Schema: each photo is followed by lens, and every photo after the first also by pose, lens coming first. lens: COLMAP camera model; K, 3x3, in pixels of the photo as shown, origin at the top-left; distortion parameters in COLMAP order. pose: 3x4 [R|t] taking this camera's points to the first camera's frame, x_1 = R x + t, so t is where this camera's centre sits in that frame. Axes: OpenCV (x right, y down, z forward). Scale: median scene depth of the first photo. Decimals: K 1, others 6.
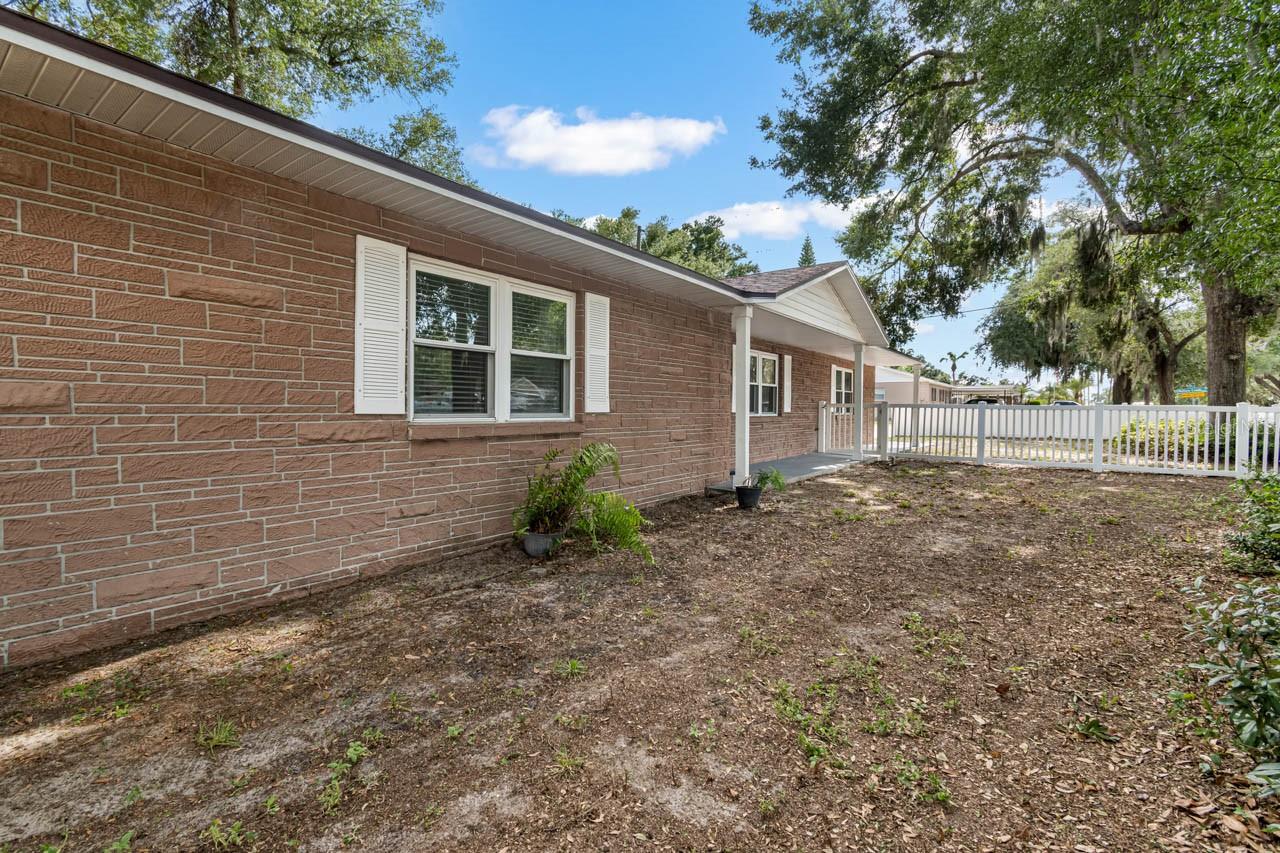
lens RADIAL K [[581.4, 0, 632.2], [0, 581.4, 425.4], [0, 0, 1]] dist [0.001643, -0.001177]
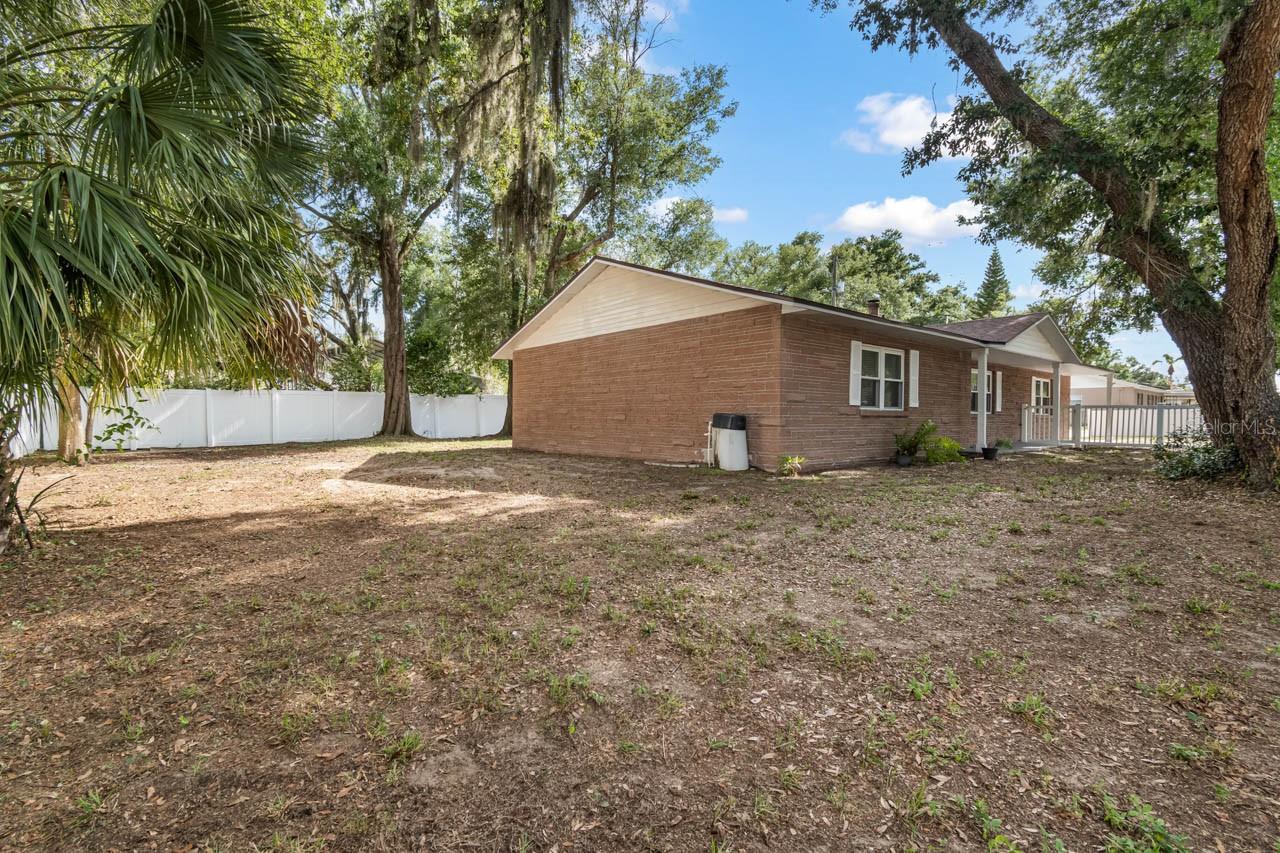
lens RADIAL K [[571.0, 0, 640.0], [0, 571.0, 426.5], [0, 0, 1]] dist [0.000760, -0.000262]
pose [[0.968567, 0.004546, -0.248713, -0.148789], [-0.007635, 0.999905, -0.011458, 0.023412], [0.248637, 0.012997, 0.968510, -0.360984]]
